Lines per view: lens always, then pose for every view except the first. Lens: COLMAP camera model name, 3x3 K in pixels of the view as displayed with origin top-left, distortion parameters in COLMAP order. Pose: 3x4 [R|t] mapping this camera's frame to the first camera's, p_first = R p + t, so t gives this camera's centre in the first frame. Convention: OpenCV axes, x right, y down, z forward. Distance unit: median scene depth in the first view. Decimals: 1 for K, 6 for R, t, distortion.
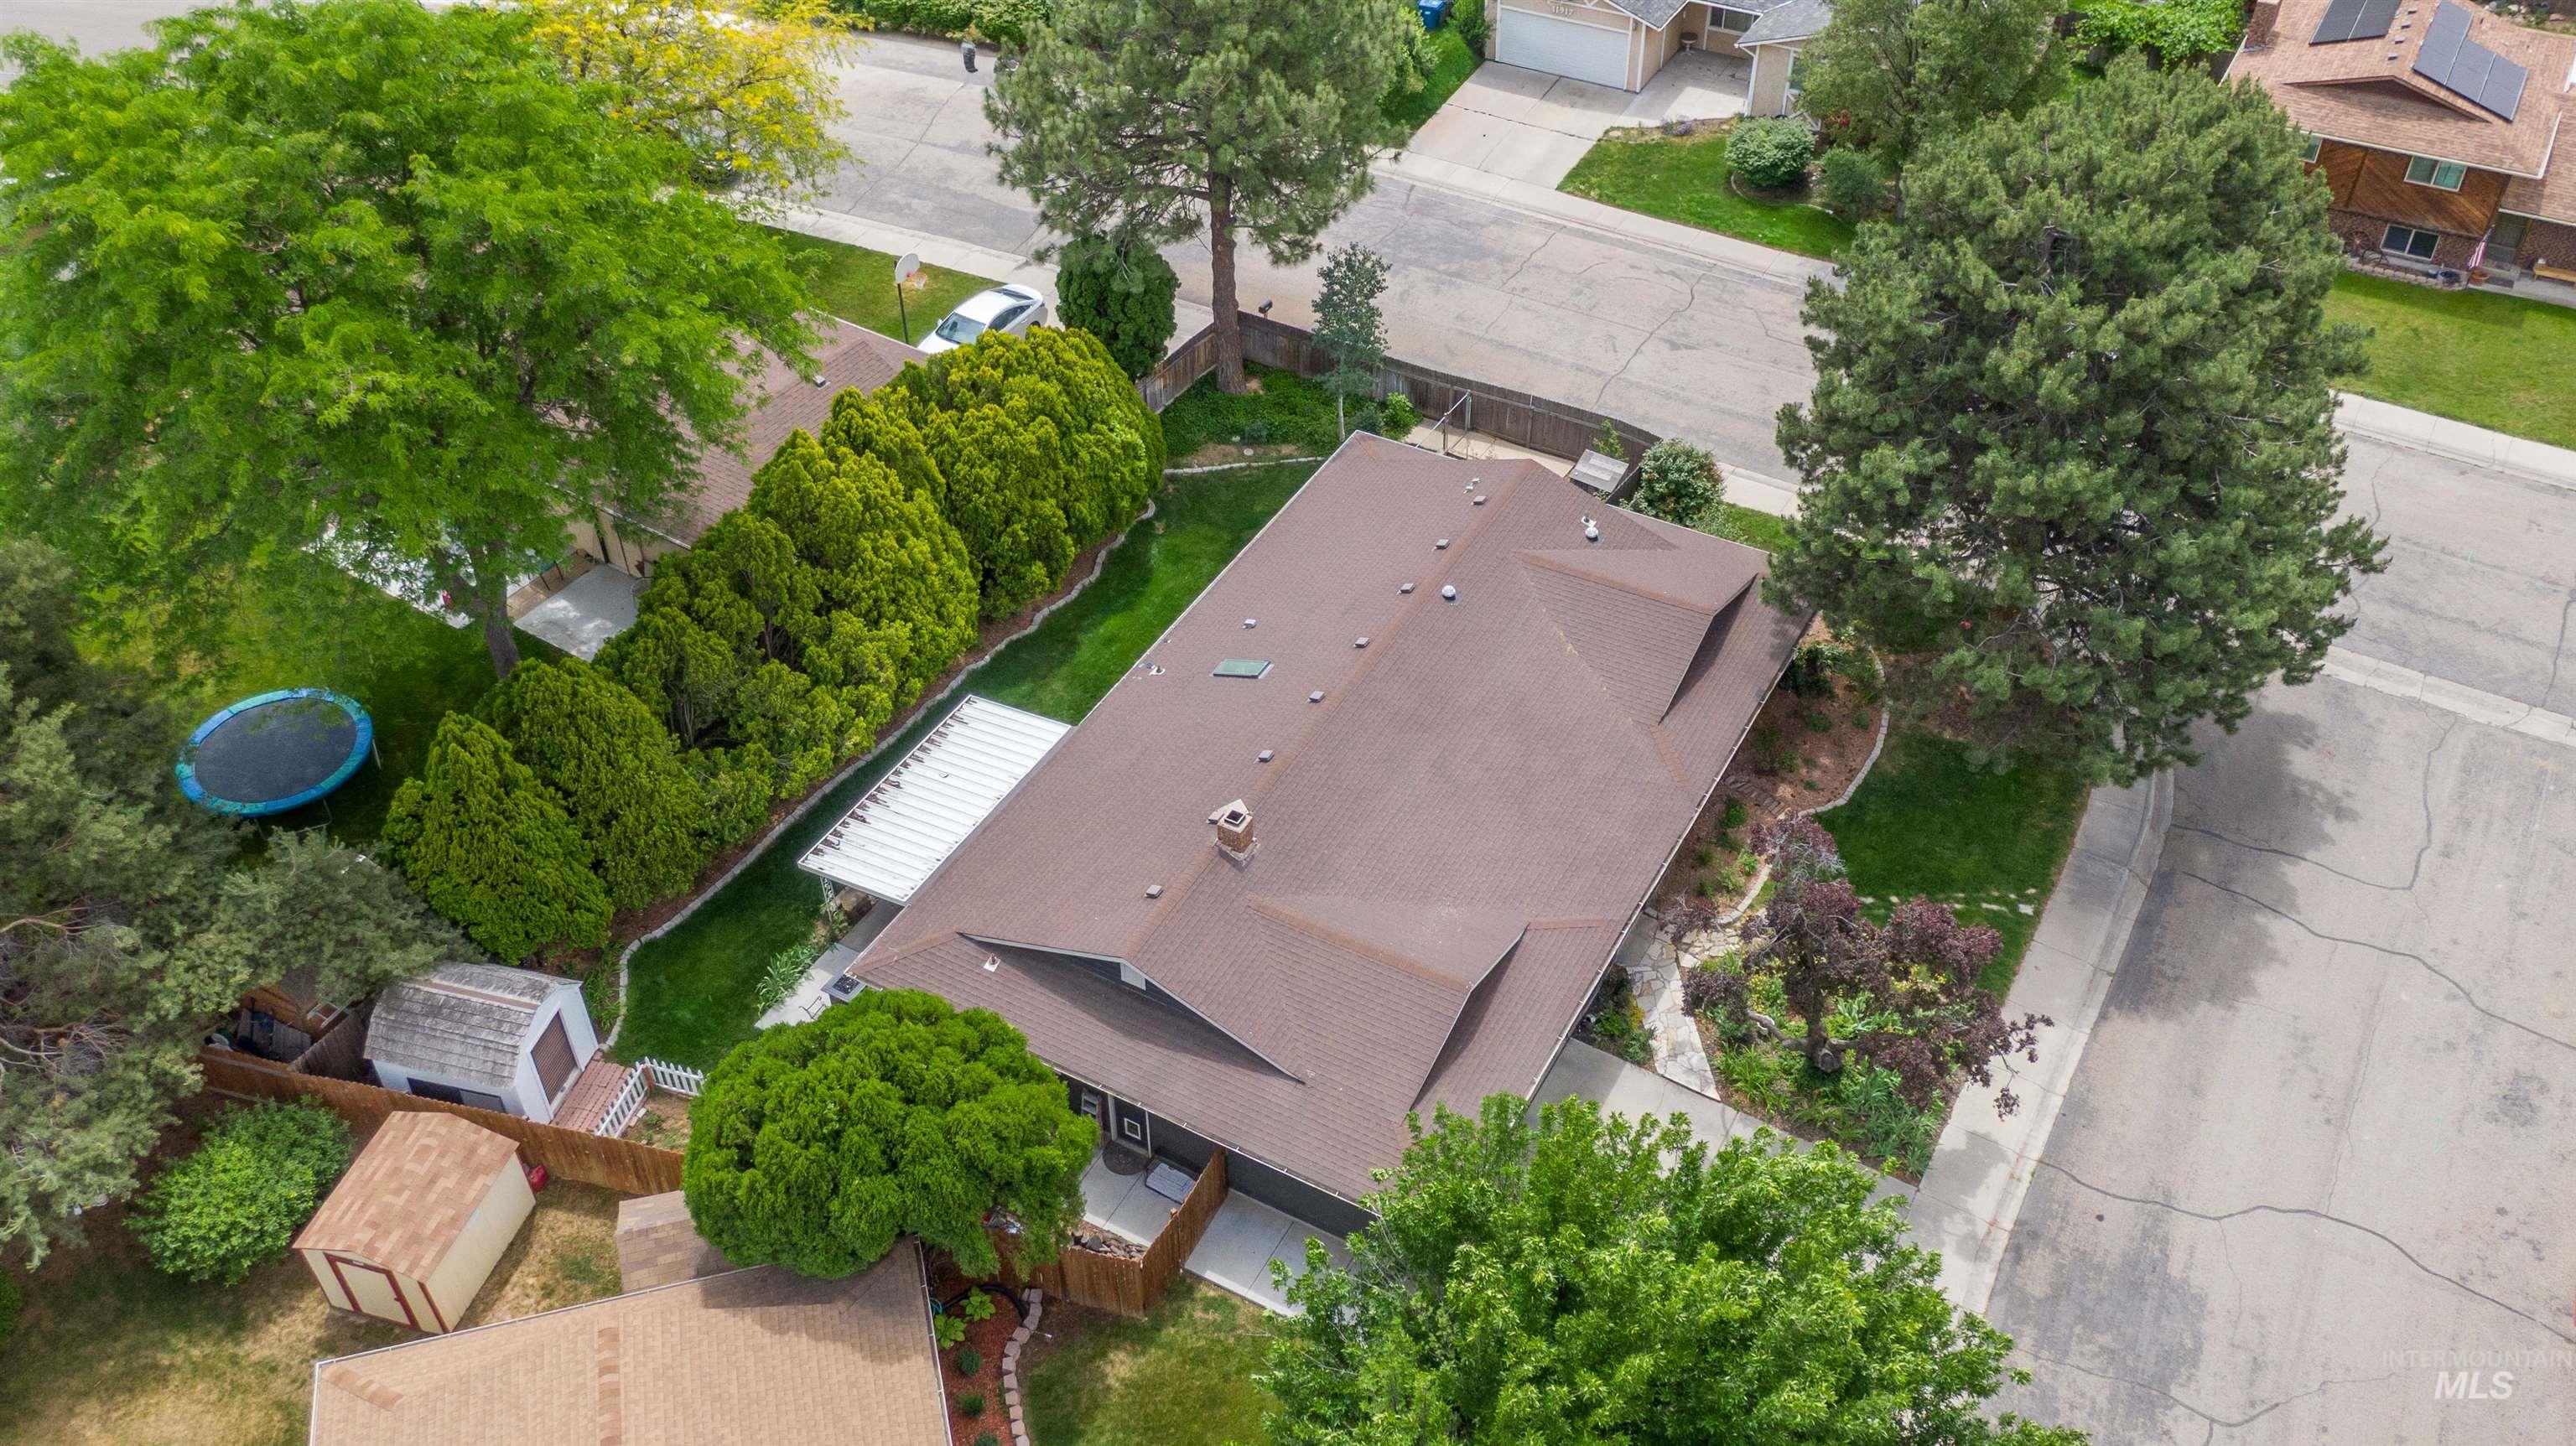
lens RADIAL K [[2239.3, 0, 1289.3], [0, 2239.3, 719.7], [0, 0, 1]] dist [0.013297, 0.003265]
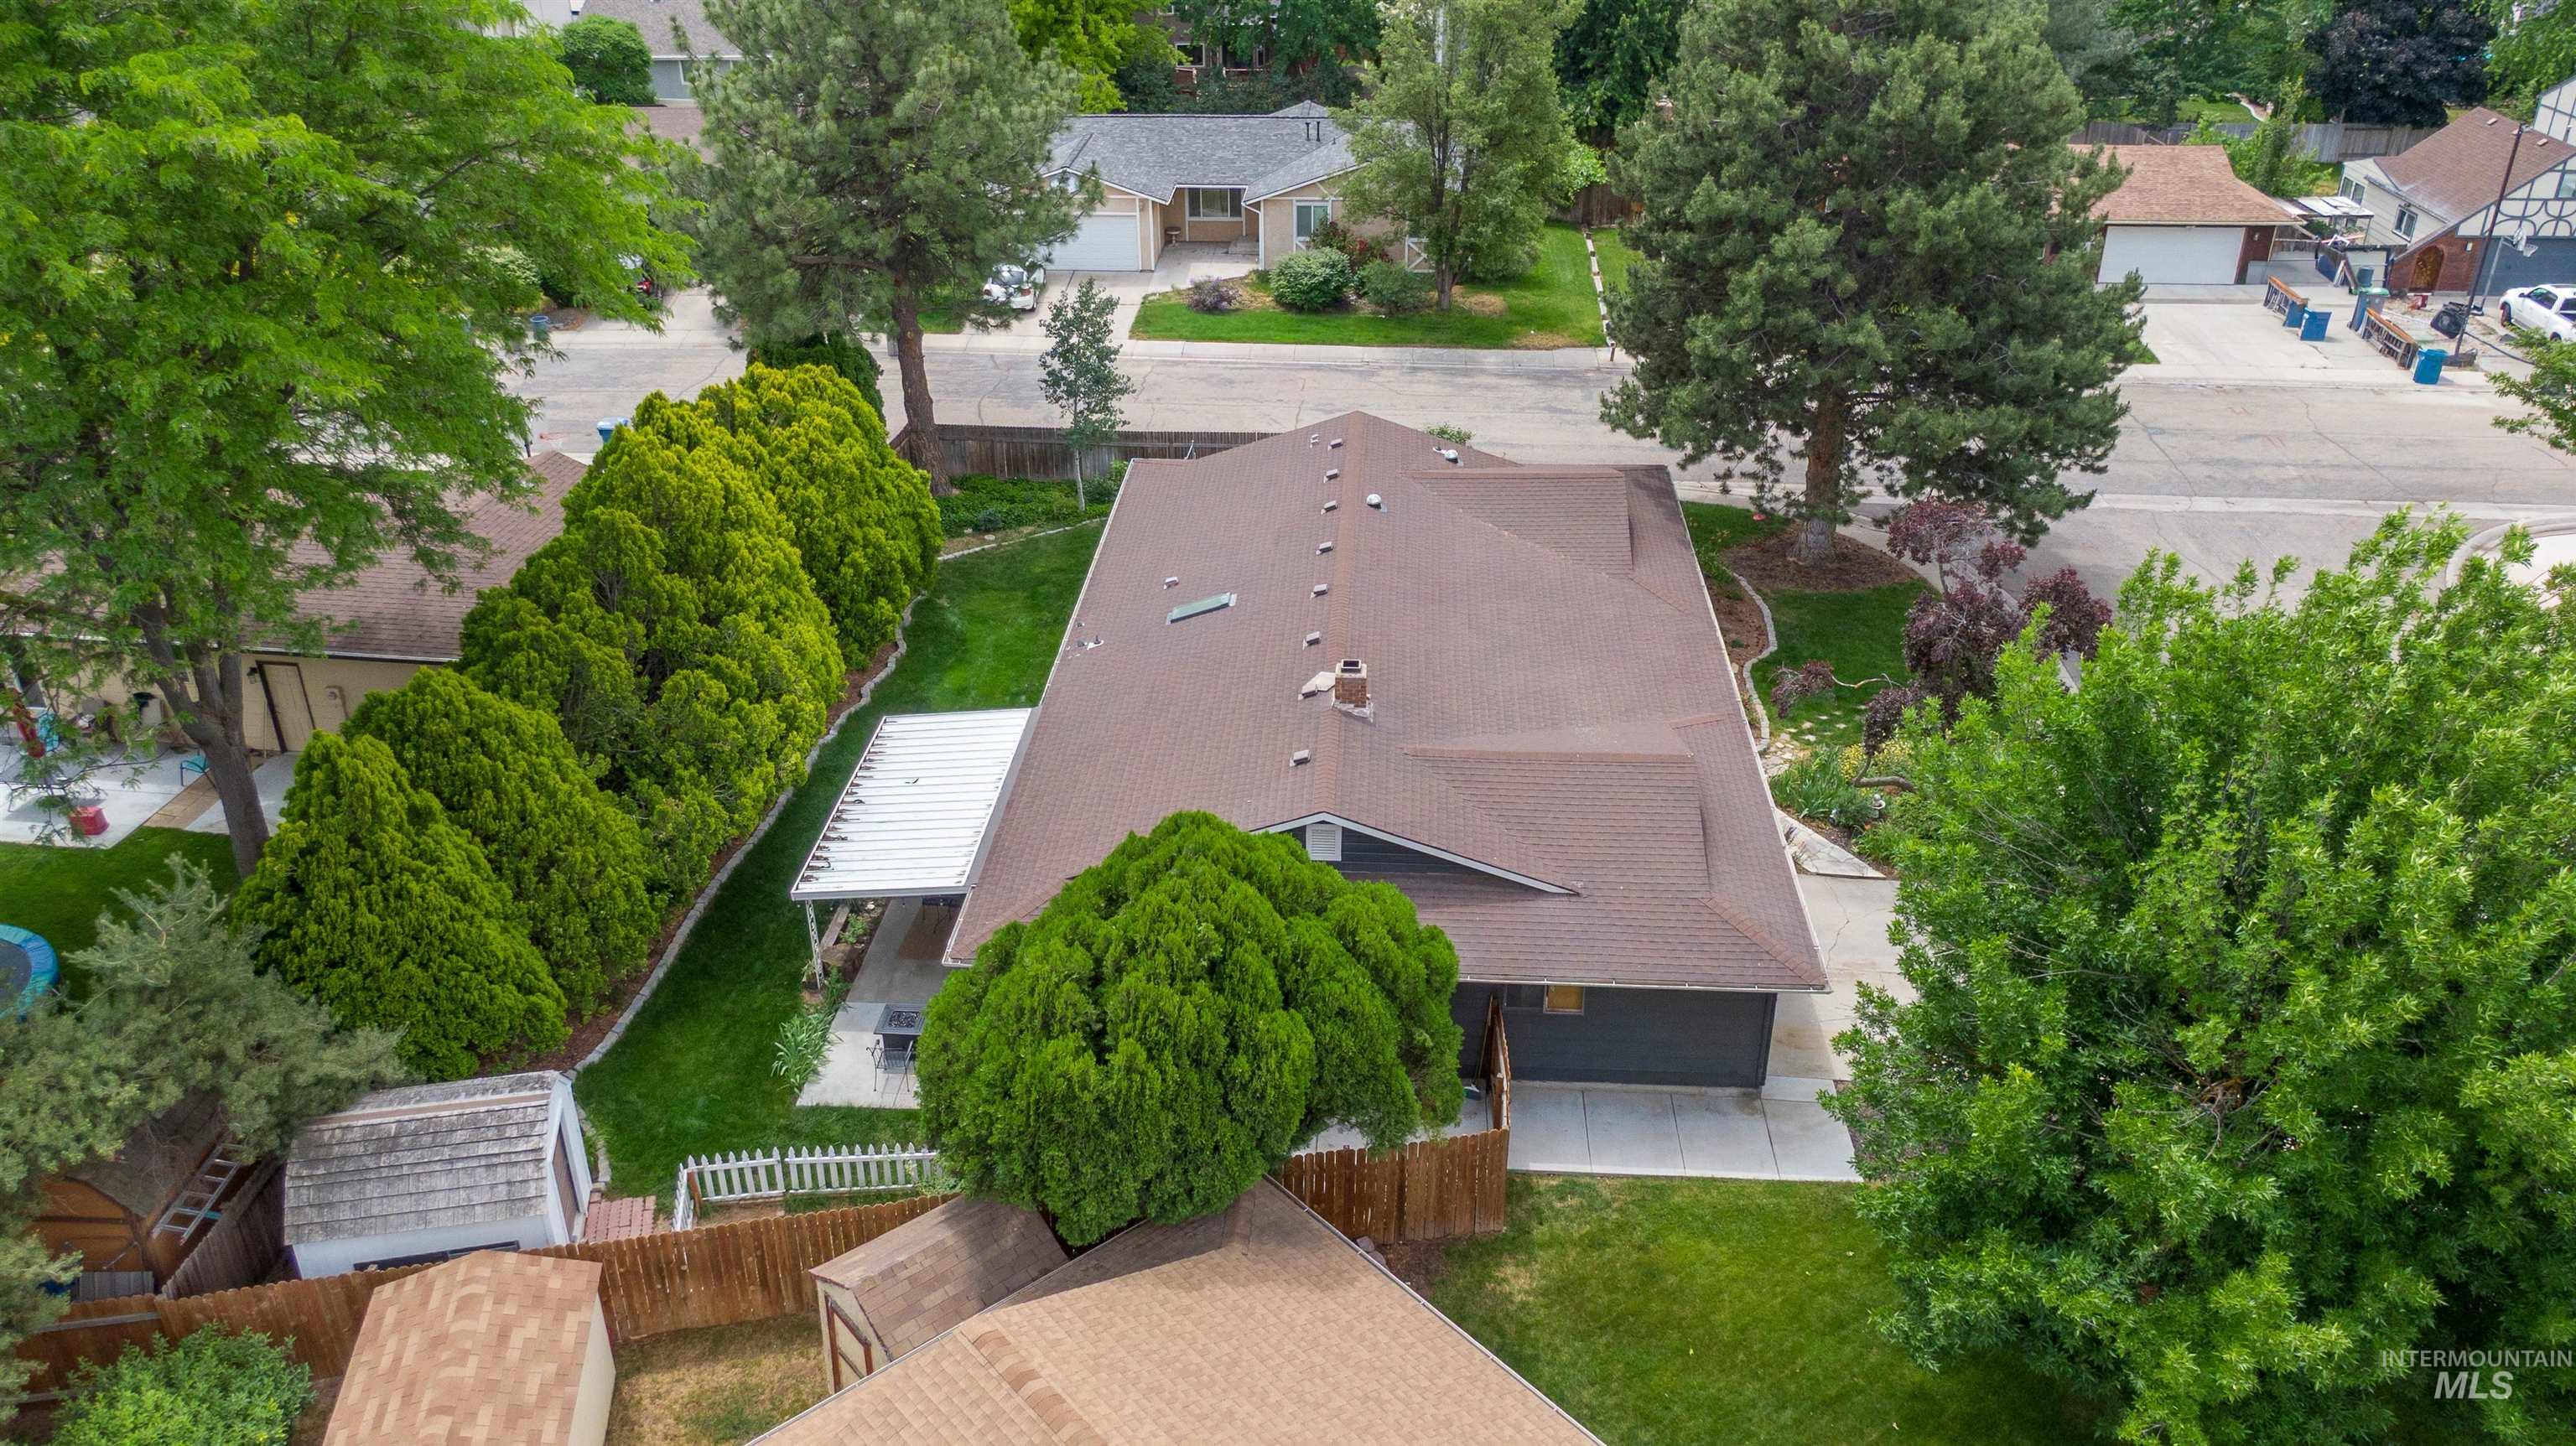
lens RADIAL K [[2002.6, 0, 1293.8], [0, 2002.6, 727.5], [0, 0, 1]] dist [-0.011100, -0.003838]
pose [[0.895807, -0.192785, 0.400453, -0.323563], [0.285032, 0.940530, -0.184823, 0.183454], [-0.341007, 0.279708, 0.897484, 0.307475]]
